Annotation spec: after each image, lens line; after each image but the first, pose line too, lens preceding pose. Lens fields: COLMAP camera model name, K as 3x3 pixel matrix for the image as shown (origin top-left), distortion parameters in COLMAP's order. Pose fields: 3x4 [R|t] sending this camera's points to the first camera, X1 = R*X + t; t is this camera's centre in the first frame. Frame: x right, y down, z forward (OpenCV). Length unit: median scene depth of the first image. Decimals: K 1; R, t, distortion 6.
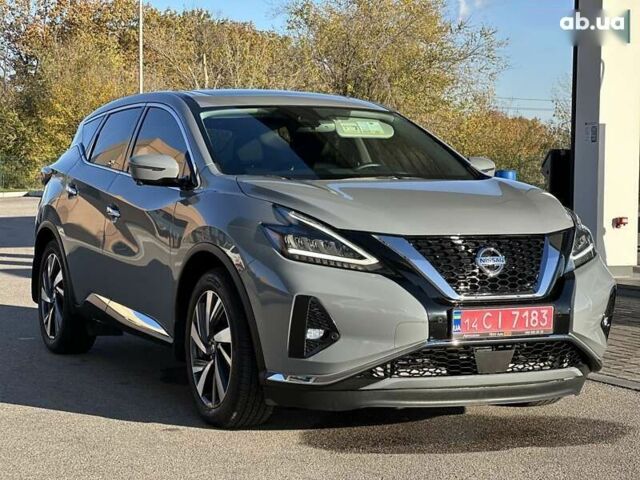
lens RADIAL K [[1402.0, 0, 320.0], [0, 1402.0, 240.0], [0, 0, 1]] dist [-0.013472, 2.942010]
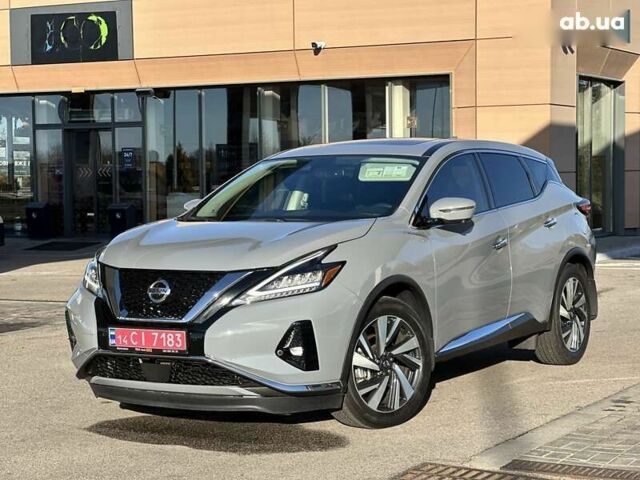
lens RADIAL K [[1402.0, 0, 320.0], [0, 1402.0, 240.0], [0, 0, 1]] dist [-0.013472, 2.942010]
pose [[0.560032, 0.022518, -0.828165, 1.219319], [-0.024894, 0.999637, 0.010345, -0.046282], [0.828097, 0.014823, 0.560389, 0.419520]]
